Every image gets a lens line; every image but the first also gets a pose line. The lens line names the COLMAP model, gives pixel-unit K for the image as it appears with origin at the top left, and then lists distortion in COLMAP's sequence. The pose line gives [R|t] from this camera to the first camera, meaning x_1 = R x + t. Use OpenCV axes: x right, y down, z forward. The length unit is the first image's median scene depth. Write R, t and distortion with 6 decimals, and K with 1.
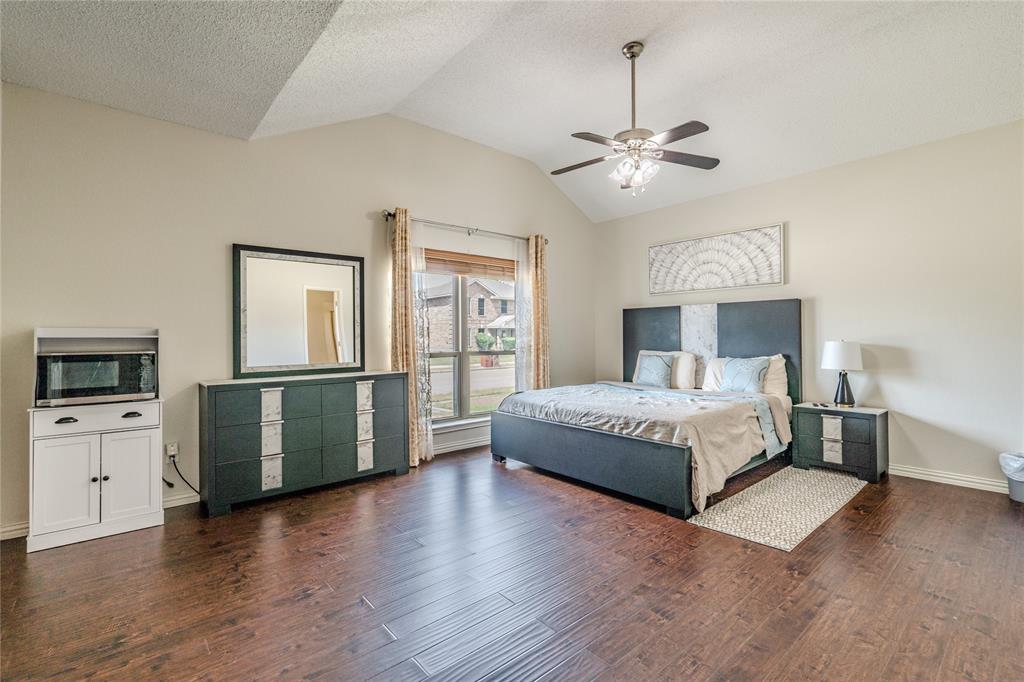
lens RADIAL K [[461.8, 0, 509.7], [0, 461.8, 338.2], [0, 0, 1]] dist [-0.000234, 0.000080]
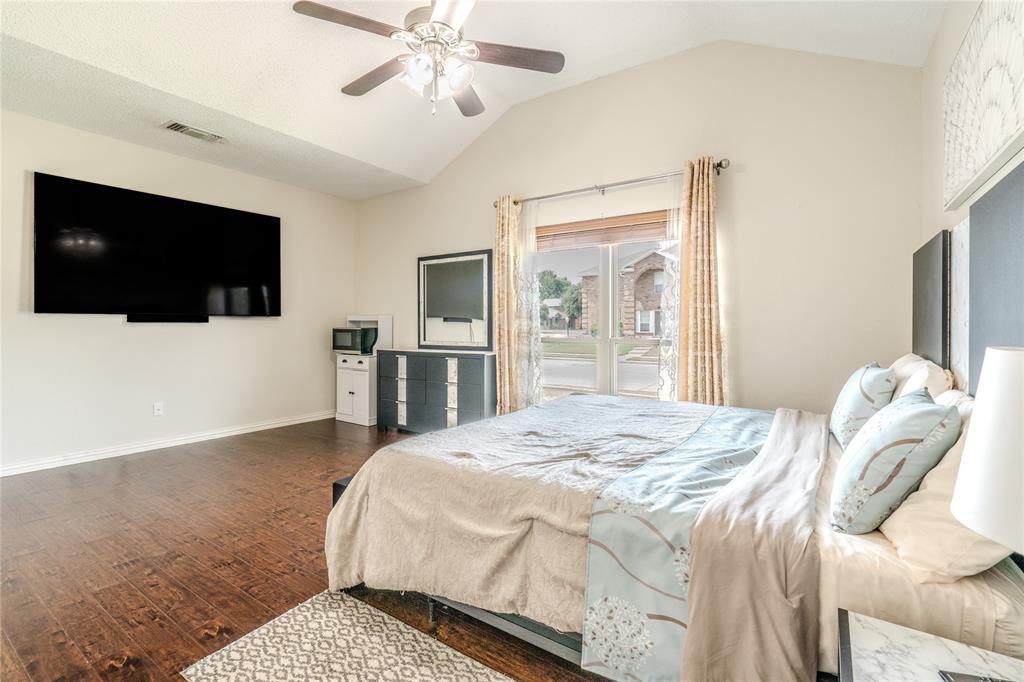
lens RADIAL K [[462.1, 0, 512.4], [0, 462.1, 329.1], [0, 0, 1]] dist [0.000390, 0.000271]
pose [[0.259865, 0.017837, -0.965480, 0.846196], [-0.002743, 0.999839, 0.017734, -0.001704], [0.965641, -0.001960, 0.259873, 0.823913]]
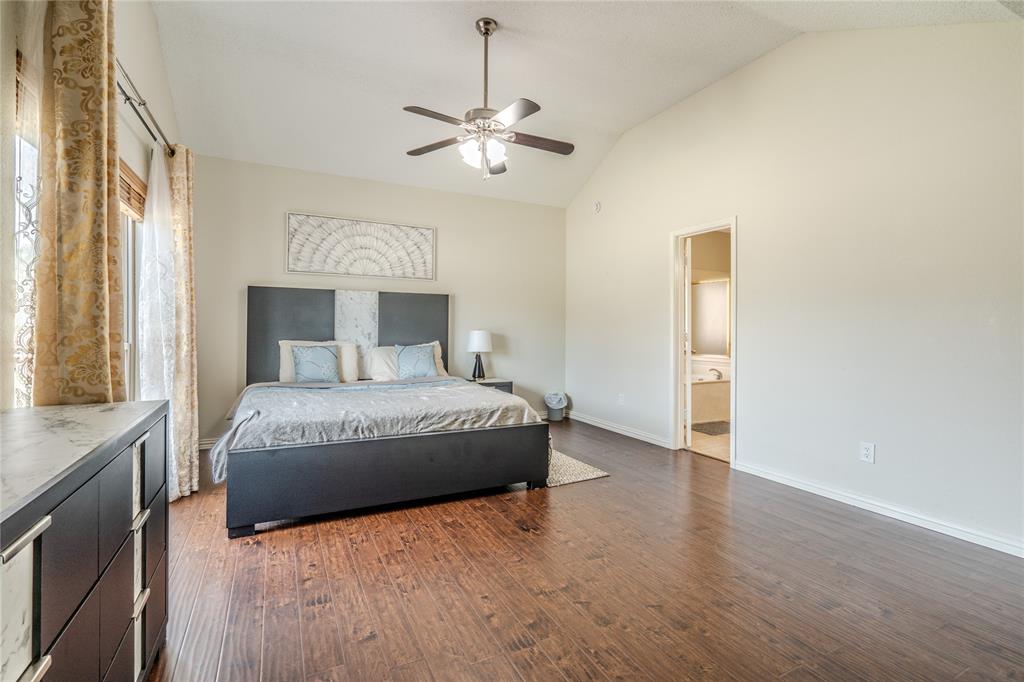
lens RADIAL K [[469.3, 0, 507.3], [0, 469.3, 333.2], [0, 0, 1]] dist [-0.001059, -0.000068]
pose [[0.252233, -0.001326, 0.967666, -0.585856], [-0.010524, 0.999936, 0.004113, 0.008503], [-0.967609, -0.011221, 0.252203, 0.618180]]
